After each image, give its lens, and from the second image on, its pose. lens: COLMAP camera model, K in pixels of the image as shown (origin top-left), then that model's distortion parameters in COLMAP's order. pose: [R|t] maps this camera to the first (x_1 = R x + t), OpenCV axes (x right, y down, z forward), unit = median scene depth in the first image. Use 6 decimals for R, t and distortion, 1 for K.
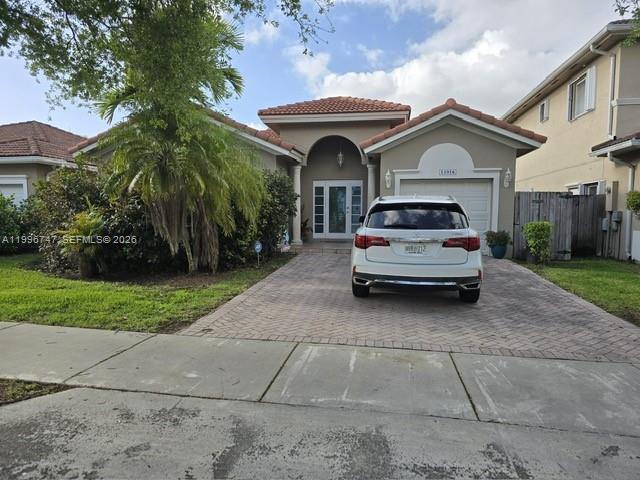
lens RADIAL K [[436.3, 0, 320.0], [0, 436.3, 243.3], [0, 0, 1]] dist [0.063138, -0.060414]
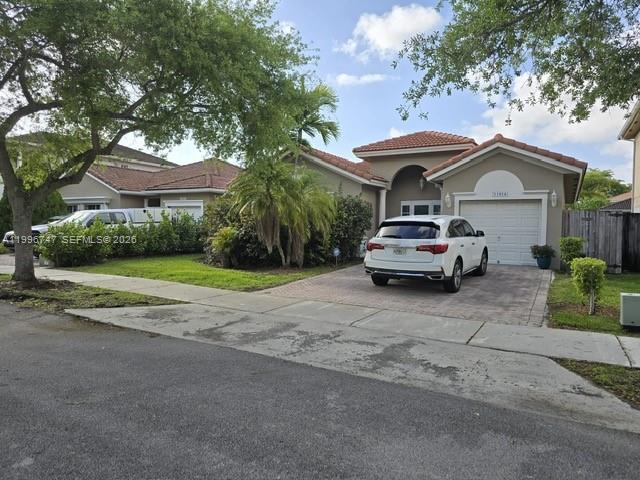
lens RADIAL K [[436.3, 0, 320.8], [0, 436.3, 239.3], [0, 0, 1]] dist [0.063138, -0.060414]
pose [[0.939441, 0.019100, -0.342178, 0.258262], [-0.033019, 0.998845, -0.034899, 0.016843], [0.341116, 0.044084, 0.938987, -0.283575]]
